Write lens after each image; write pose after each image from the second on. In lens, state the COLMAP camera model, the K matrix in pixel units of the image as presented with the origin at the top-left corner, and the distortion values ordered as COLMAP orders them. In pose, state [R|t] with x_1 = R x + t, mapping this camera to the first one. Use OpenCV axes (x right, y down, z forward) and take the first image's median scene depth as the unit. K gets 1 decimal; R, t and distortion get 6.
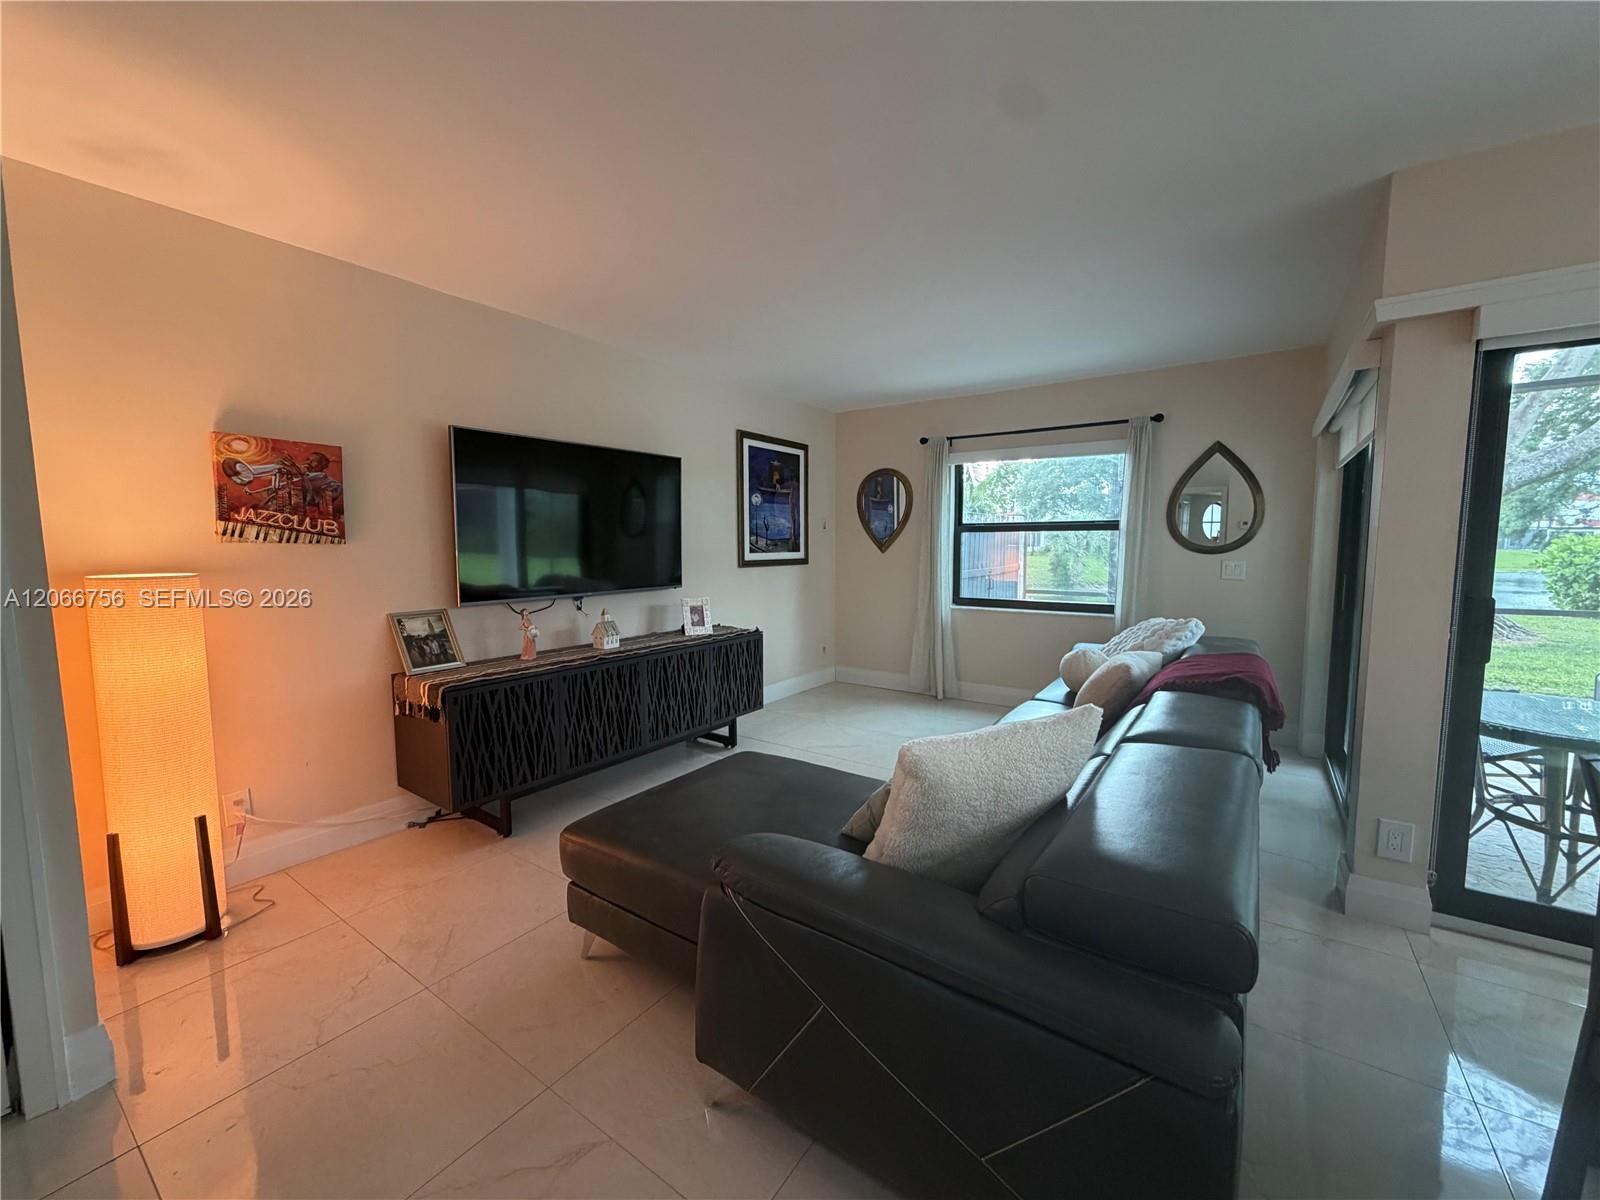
lens RADIAL K [[637.8, 0, 796.3], [0, 637.8, 601.5], [0, 0, 1]] dist [0.000576, -0.000572]
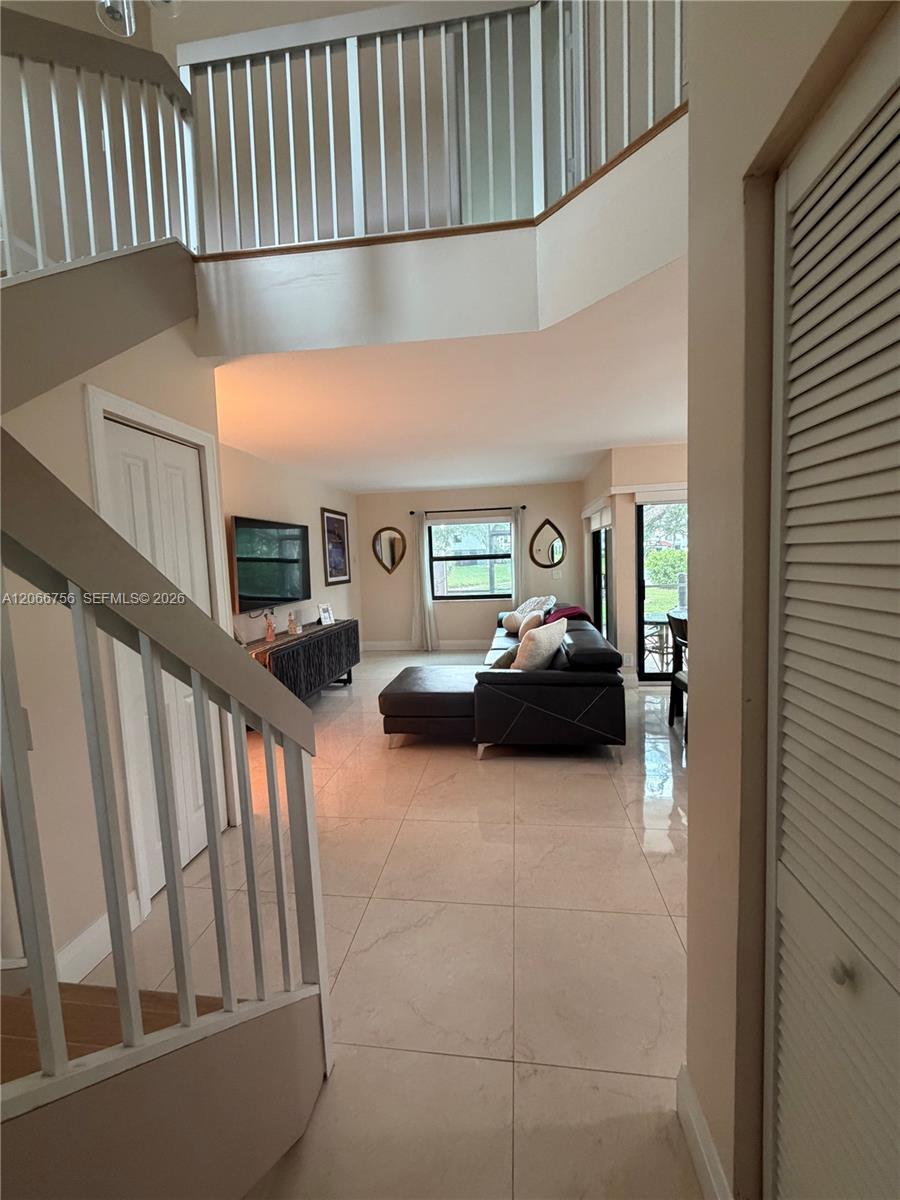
lens RADIAL K [[478.4, 0, 449.7], [0, 478.4, 597.9], [0, 0, 1]] dist [0.000576, -0.000572]
pose [[0.887797, -0.067372, 0.455278, -0.634135], [0.076494, 0.997069, -0.001619, 0.008722], [-0.453834, 0.036263, 0.890348, -0.502326]]
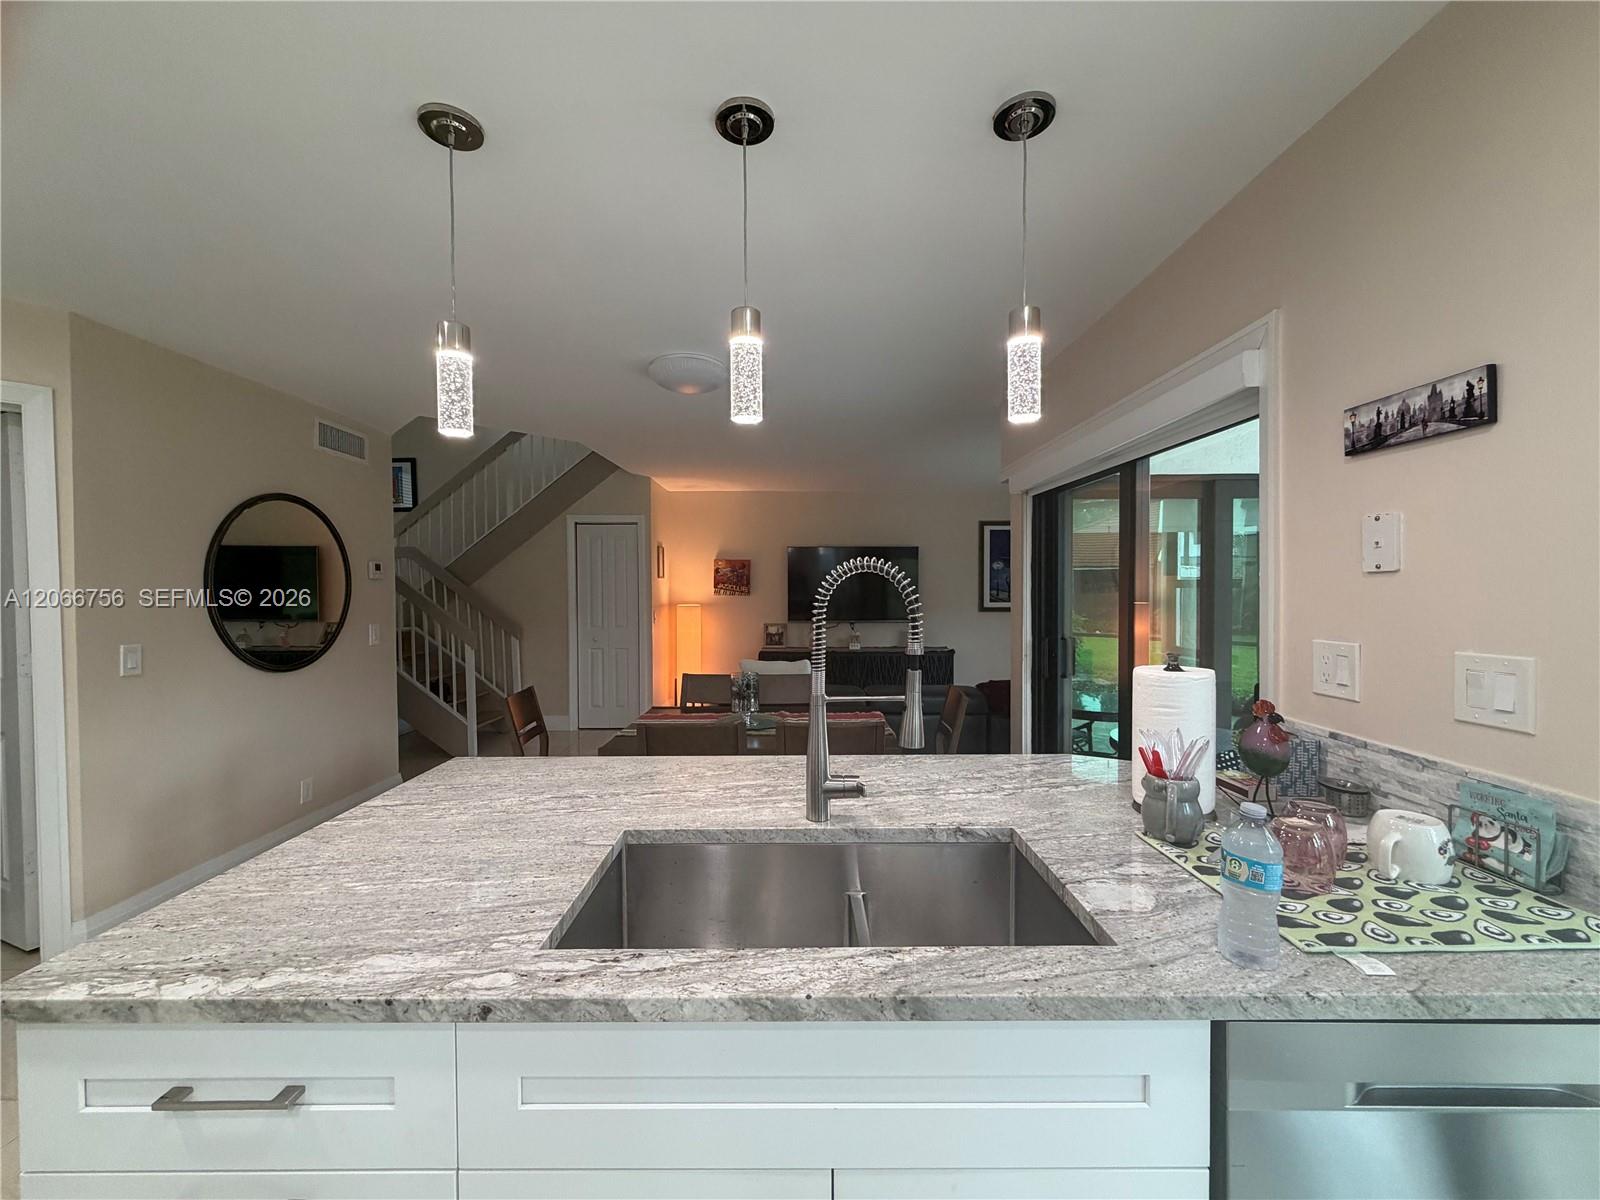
lens RADIAL K [[637.8, 0, 796.3], [0, 637.8, 601.5], [0, 0, 1]] dist [0.000576, -0.000572]
pose [[0.576190, 0.018968, -0.817095, 1.485764], [-0.074543, 0.996784, -0.029426, -0.001894], [0.813909, 0.077863, 0.575751, -0.352333]]
